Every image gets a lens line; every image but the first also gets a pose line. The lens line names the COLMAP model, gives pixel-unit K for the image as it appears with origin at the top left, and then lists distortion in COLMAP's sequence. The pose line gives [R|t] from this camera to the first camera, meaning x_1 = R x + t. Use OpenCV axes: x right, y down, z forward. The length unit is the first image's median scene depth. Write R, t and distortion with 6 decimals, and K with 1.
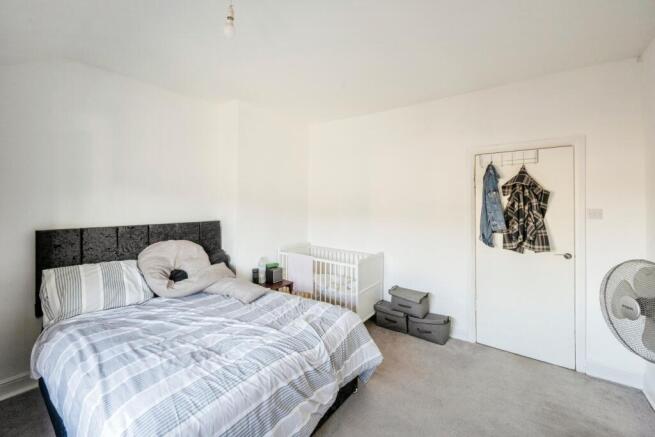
lens RADIAL K [[267.1, 0, 329.5], [0, 267.1, 204.9], [0, 0, 1]] dist [0.000026, 0.000024]
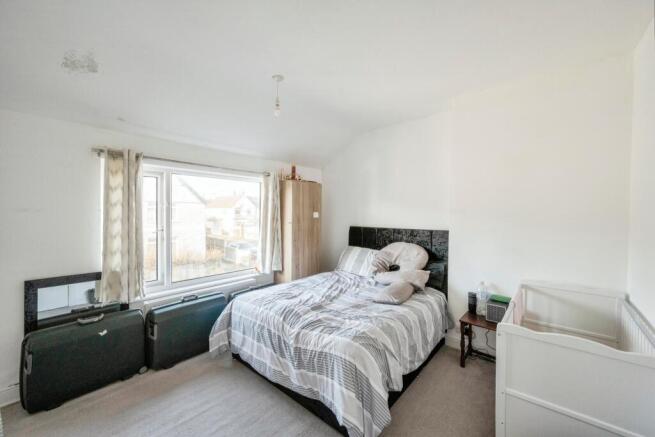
lens RADIAL K [[258.7, 0, 327.5], [0, 258.7, 218.5], [0, 0, 1]] dist [0.000127, -0.000003]
pose [[-0.072709, 0.020760, -0.997137, 0.689918], [-0.012485, 0.999686, 0.021724, -0.000777], [0.997275, 0.014029, -0.072427, 0.770709]]
